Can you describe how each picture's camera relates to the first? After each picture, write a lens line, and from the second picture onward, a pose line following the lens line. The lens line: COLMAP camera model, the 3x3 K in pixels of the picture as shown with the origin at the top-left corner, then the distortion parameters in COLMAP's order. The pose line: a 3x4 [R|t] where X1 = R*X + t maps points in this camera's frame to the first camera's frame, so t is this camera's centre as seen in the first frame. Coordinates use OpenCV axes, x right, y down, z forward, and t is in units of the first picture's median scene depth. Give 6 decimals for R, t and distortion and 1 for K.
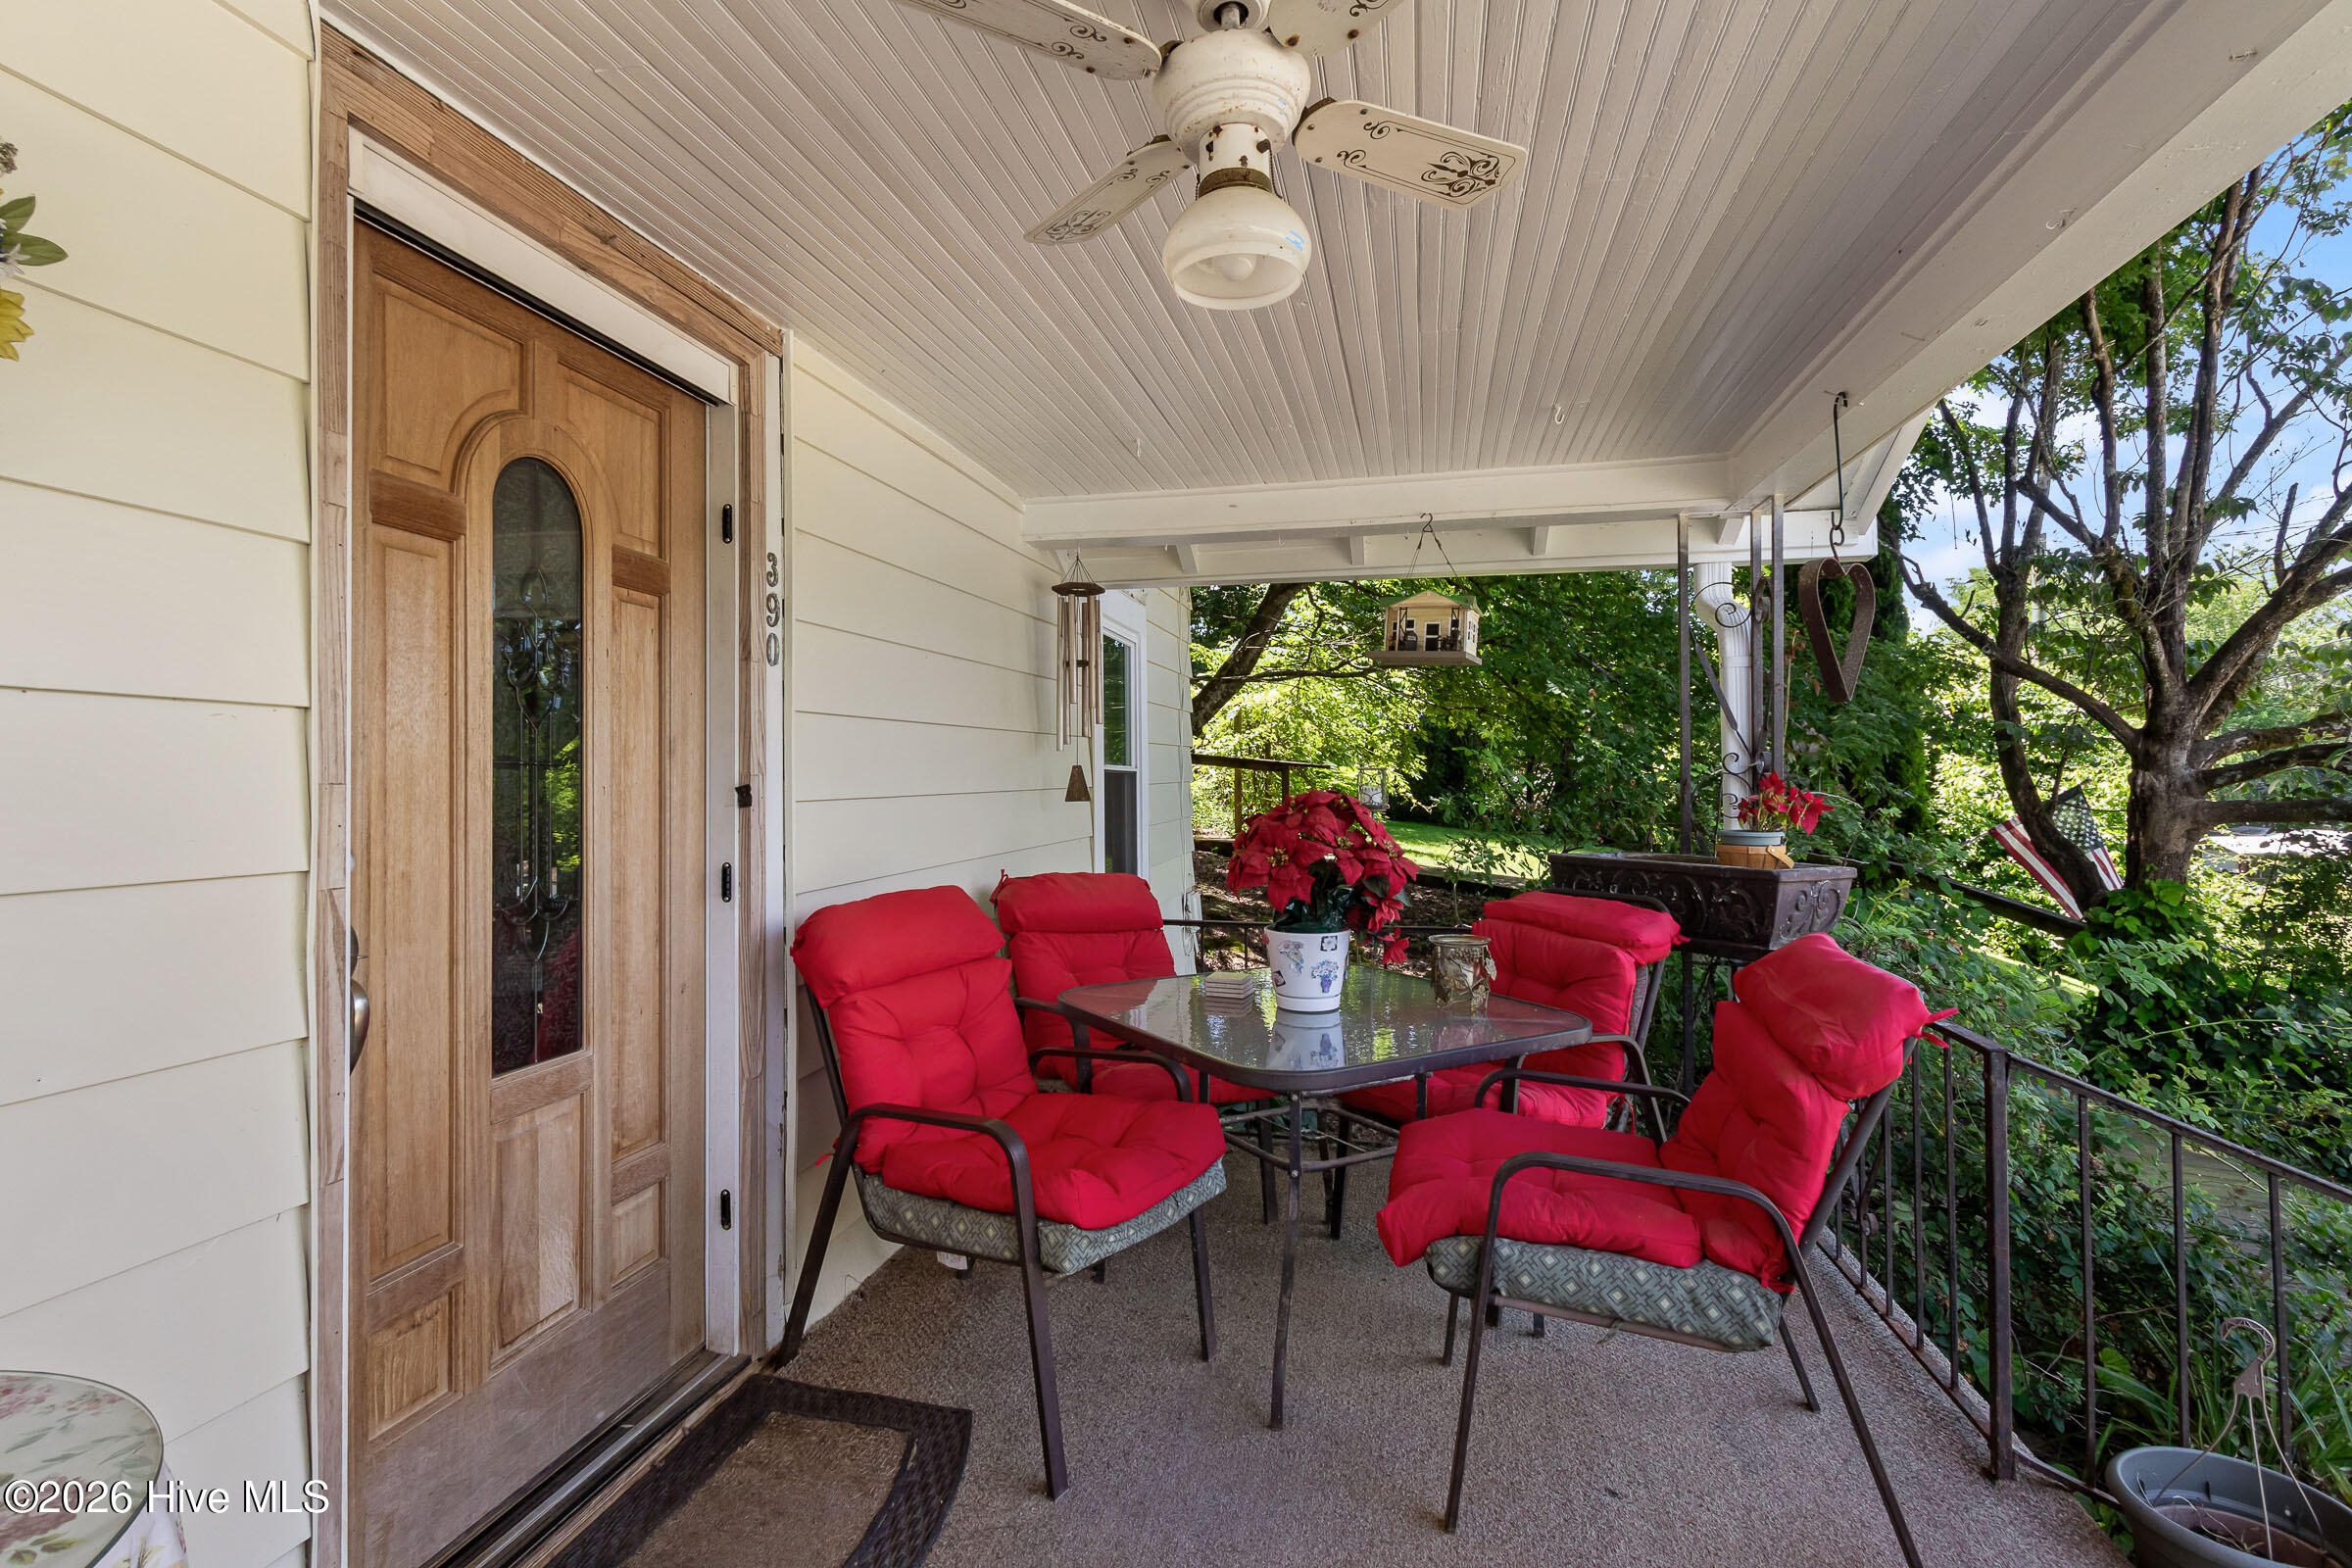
lens RADIAL K [[1123.9, 0, 1142.8], [0, 1123.9, 784.4], [0, 0, 1]] dist [0.003915, 0.000183]
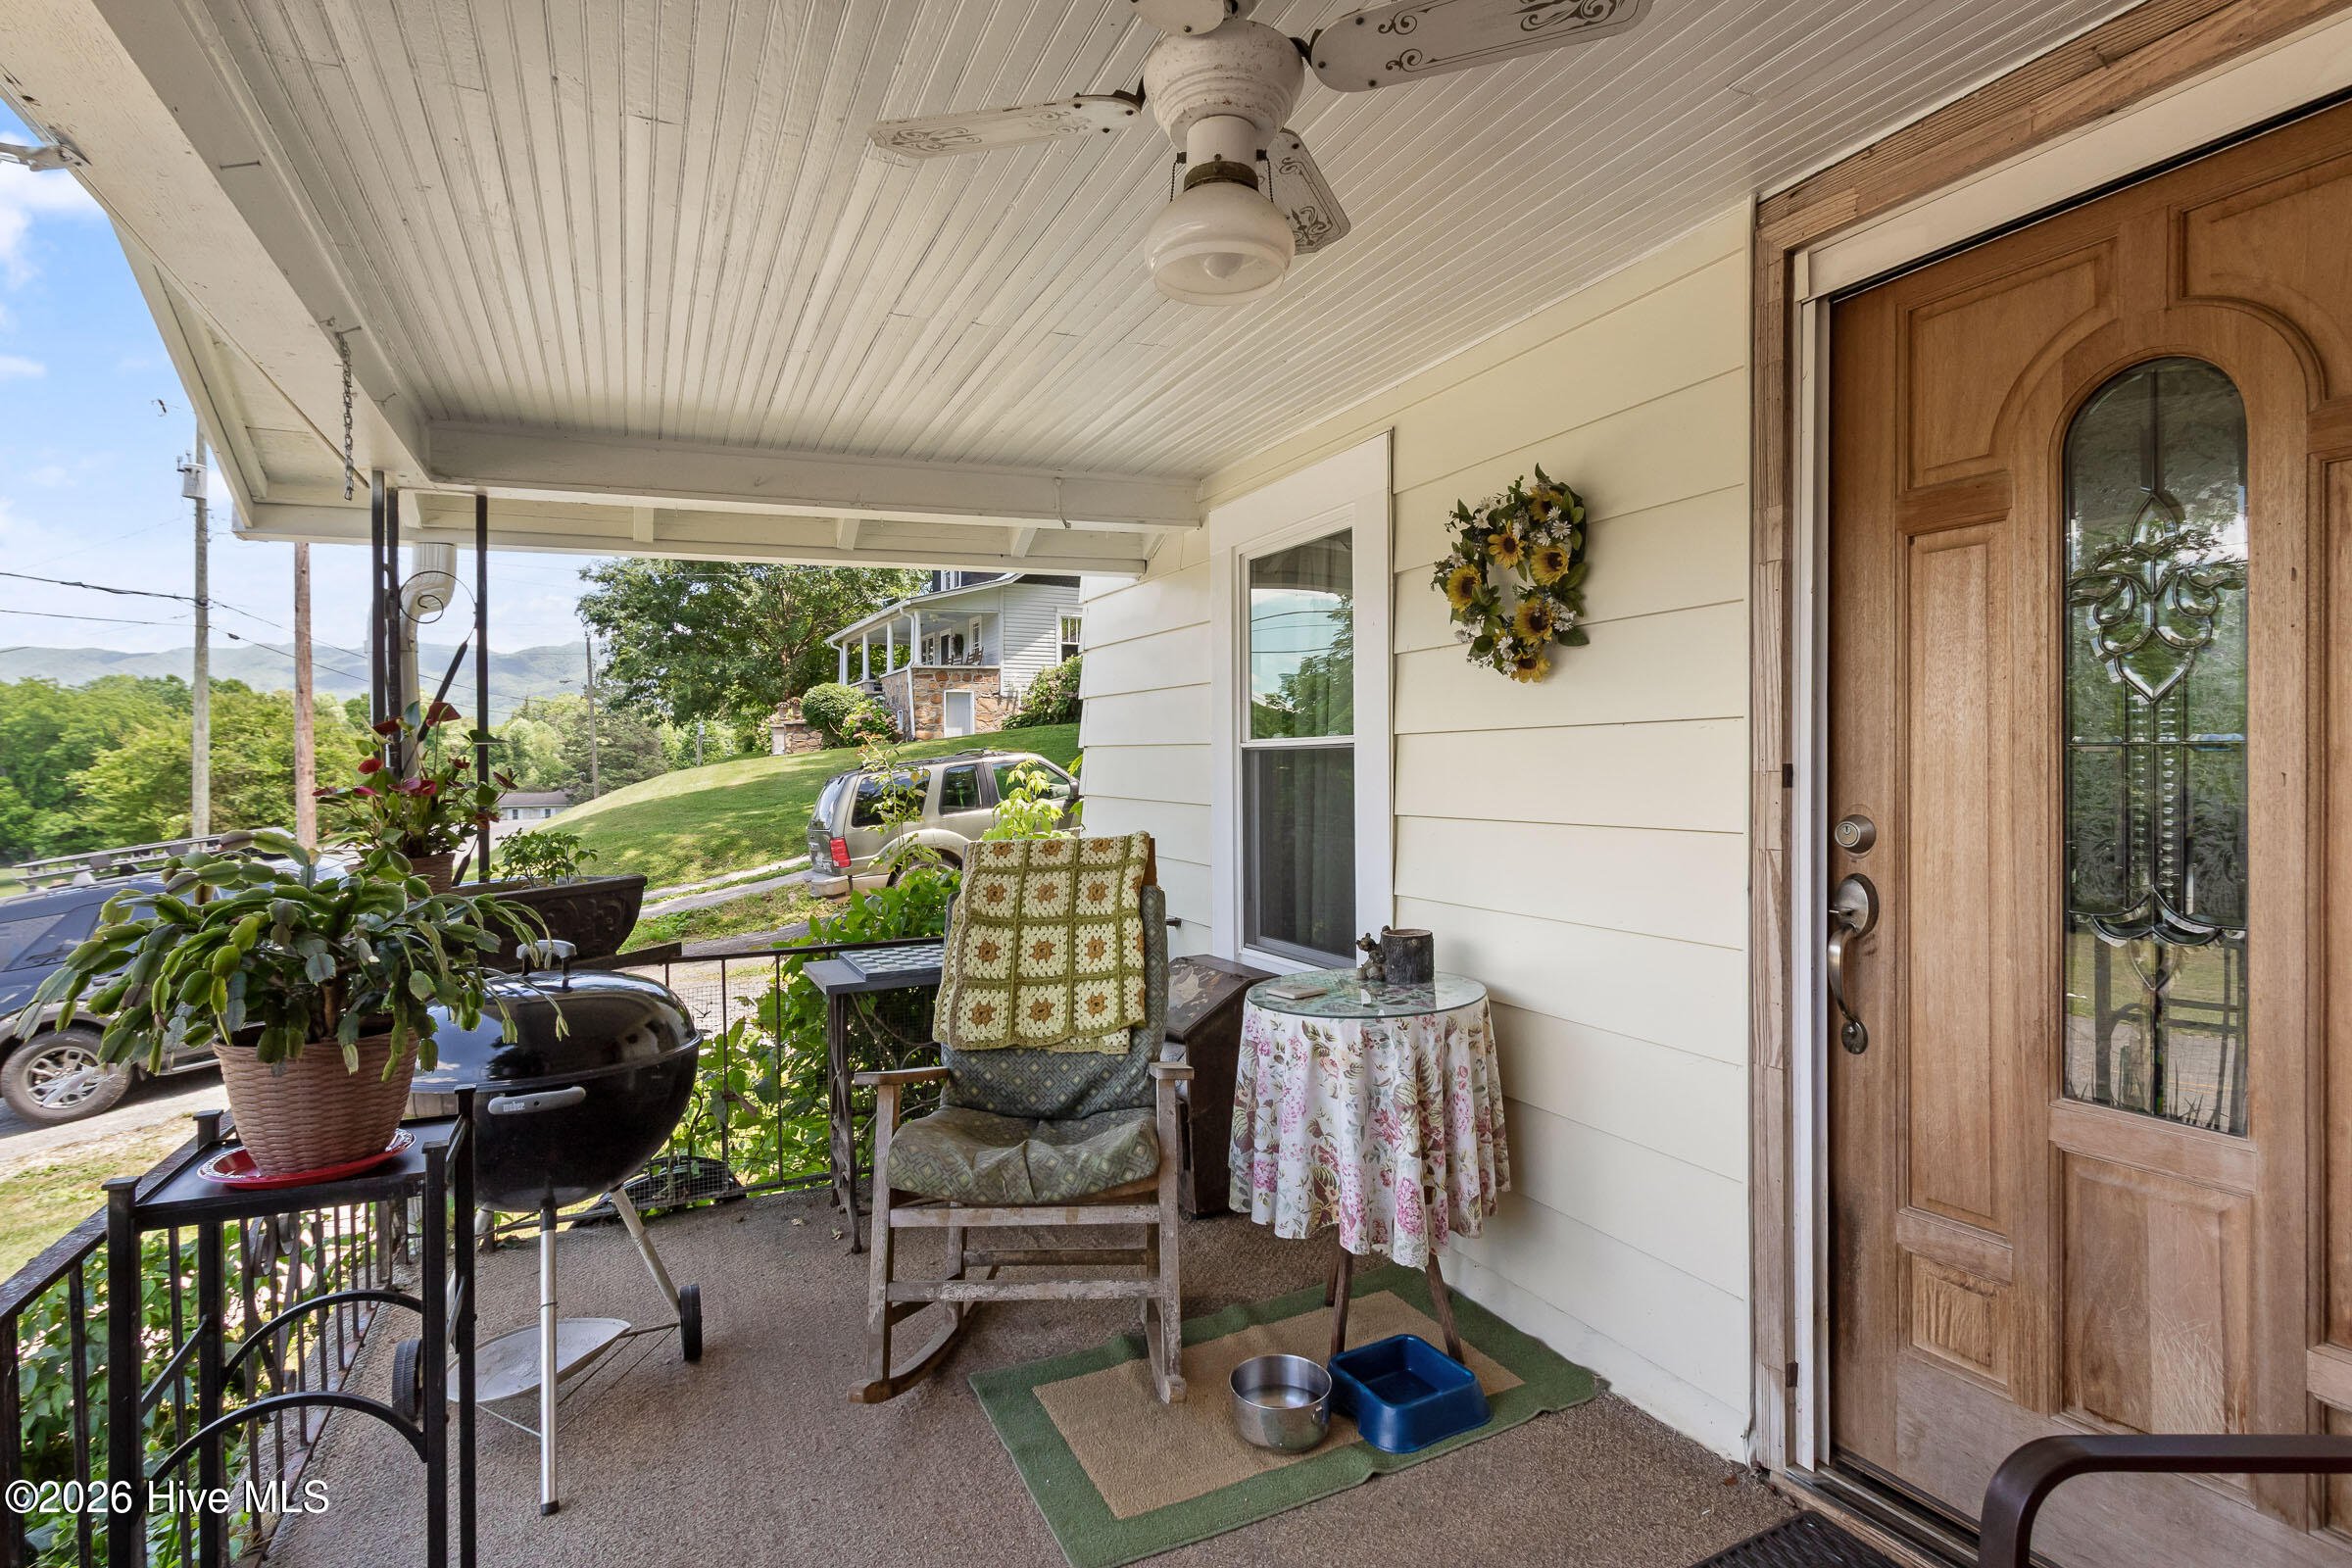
lens RADIAL K [[1142.5, 0, 1147.5], [0, 1142.5, 771.5], [0, 0, 1]] dist [0.005623, -0.000704]
pose [[-0.780893, 0.022173, -0.624272, 0.448563], [0.021008, 0.999737, 0.009230, -0.018215], [0.624312, -0.005907, -0.781153, 1.012689]]
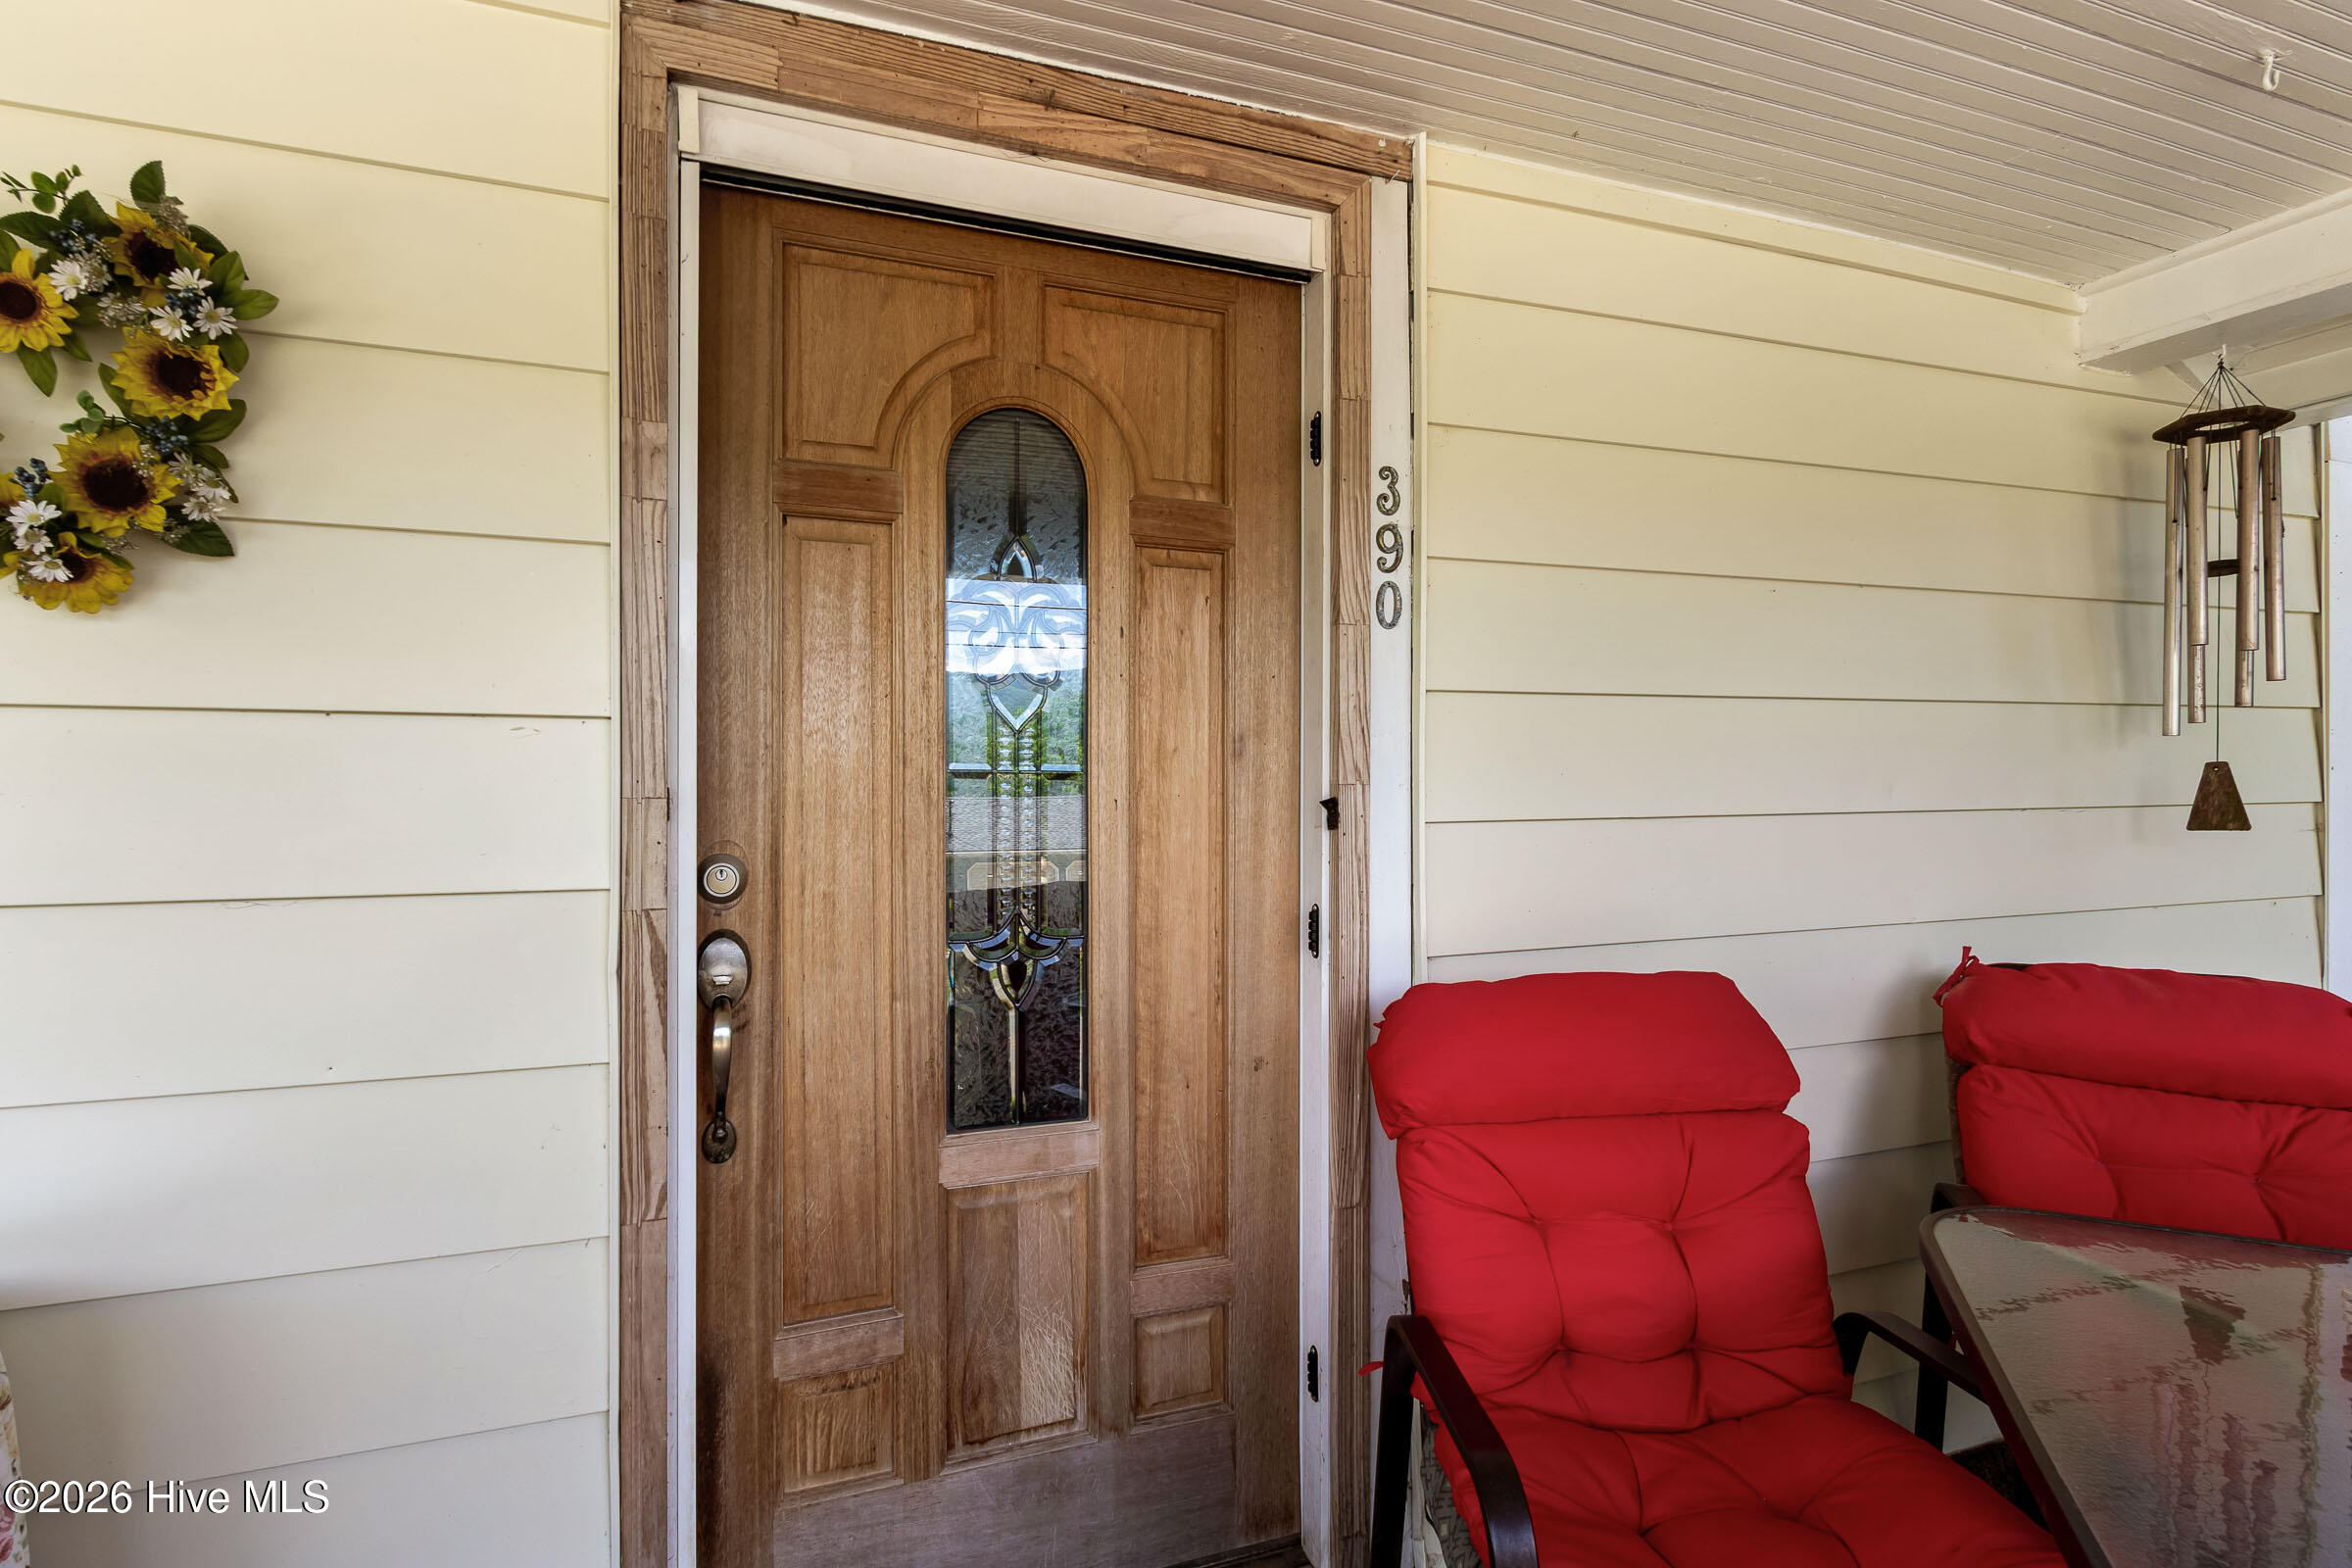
lens RADIAL K [[1109.4, 0, 1172.9], [0, 1109.4, 799.2], [0, 0, 1]] dist [0.002512, -0.001407]
pose [[0.553528, 0.013092, -0.832728, 0.186168], [-0.002915, 0.999901, 0.013783, -0.008490], [0.832826, -0.005202, 0.553511, 0.542275]]
